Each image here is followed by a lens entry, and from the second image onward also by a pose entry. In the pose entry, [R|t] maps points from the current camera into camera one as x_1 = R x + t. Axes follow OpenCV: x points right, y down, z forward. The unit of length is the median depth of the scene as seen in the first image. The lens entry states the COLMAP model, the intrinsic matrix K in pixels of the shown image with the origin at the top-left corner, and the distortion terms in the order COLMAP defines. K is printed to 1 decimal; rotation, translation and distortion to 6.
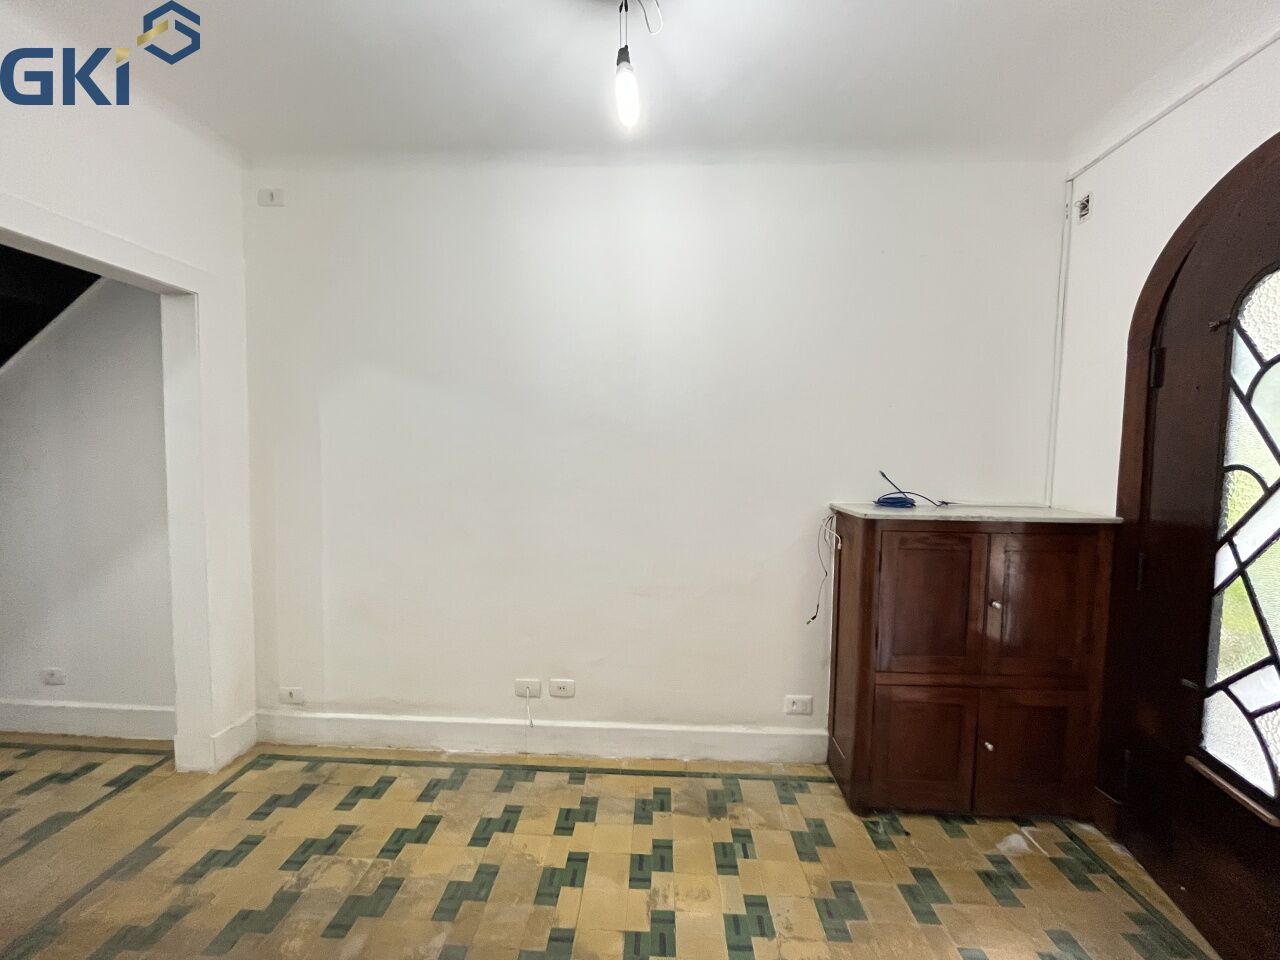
lens RADIAL K [[520.2, 0, 640.0], [0, 520.2, 480.0], [0, 0, 1]] dist [-0.001434, -0.000390]
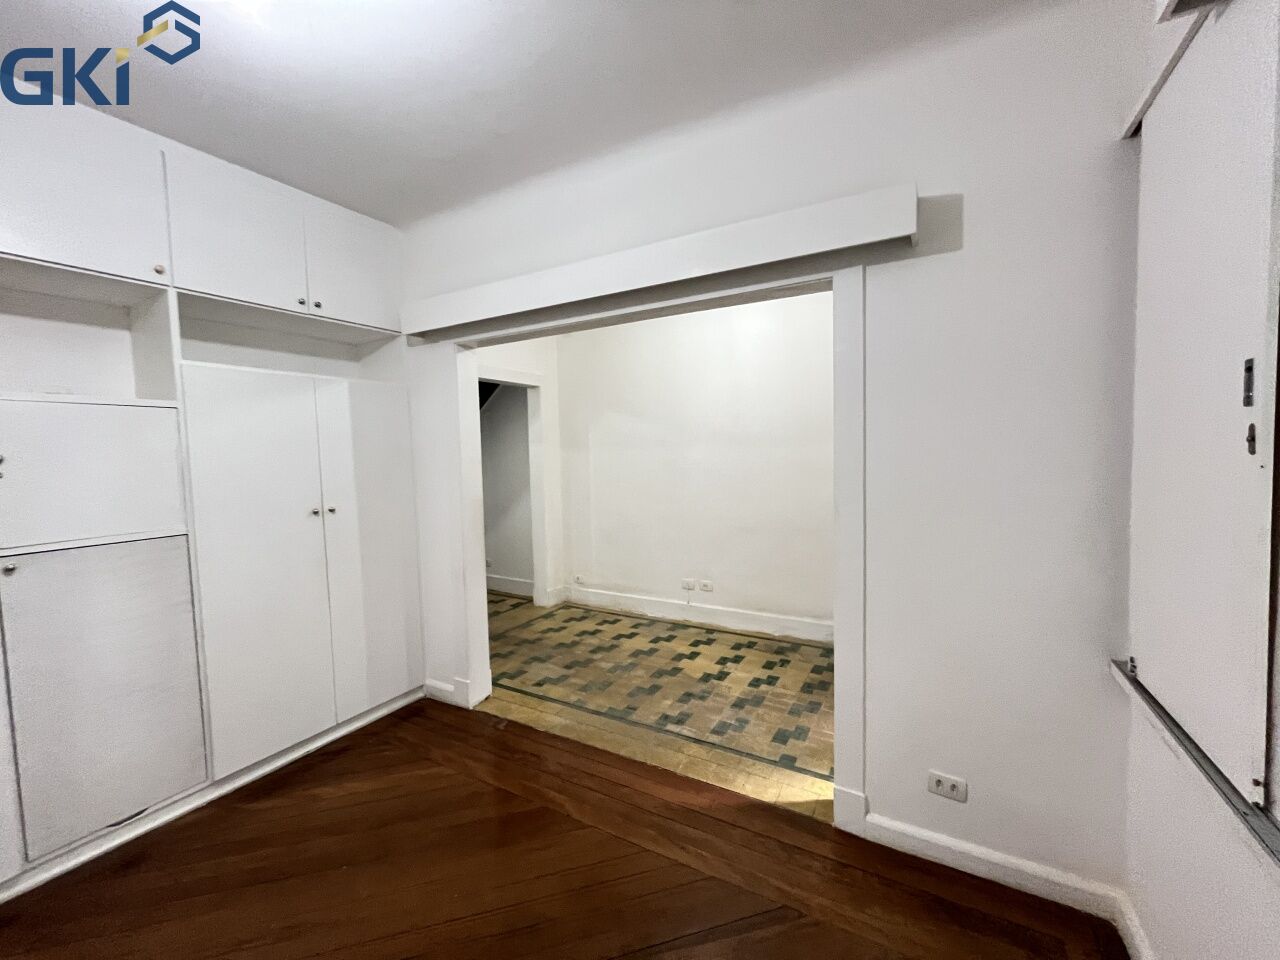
lens RADIAL K [[520.2, 0, 640.0], [0, 520.2, 480.0], [0, 0, 1]] dist [-0.001434, -0.000390]
pose [[0.887491, -0.008140, -0.460754, 0.545162], [0.007971, 0.999966, -0.002313, 0.048593], [0.460757, -0.001620, 0.887525, -0.780637]]
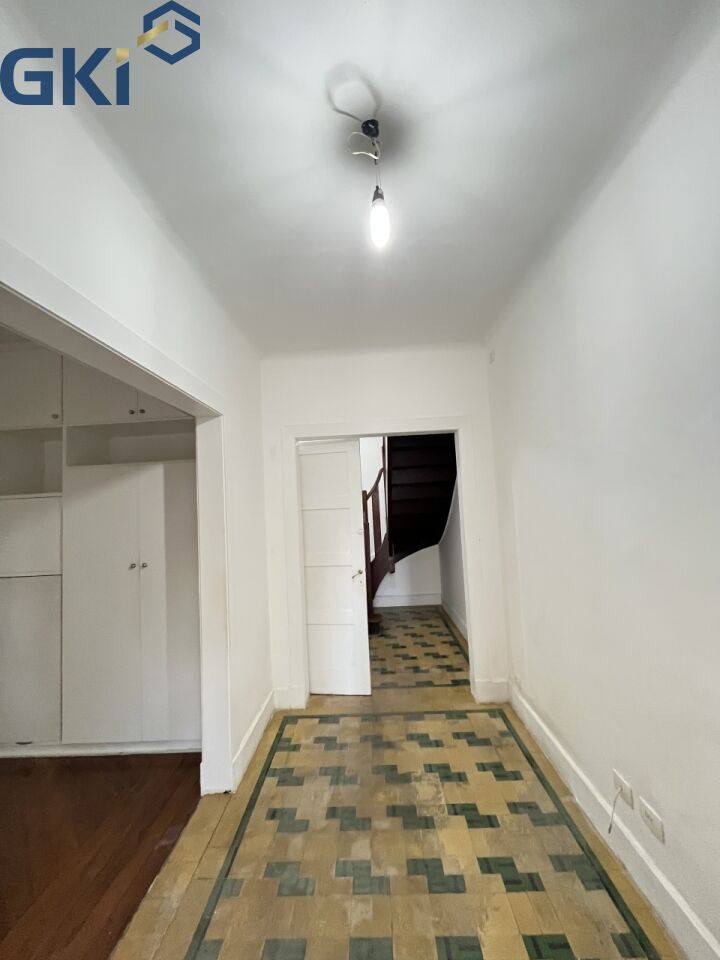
lens RADIAL K [[390.1, 0, 360.0], [0, 390.1, 480.0], [0, 0, 1]] dist [-0.001434, -0.000390]
pose [[0.011381, -0.074336, -0.997168, 0.537415], [-0.008808, 0.997187, -0.074438, -0.068174], [0.999896, 0.009630, 0.010695, 0.641138]]
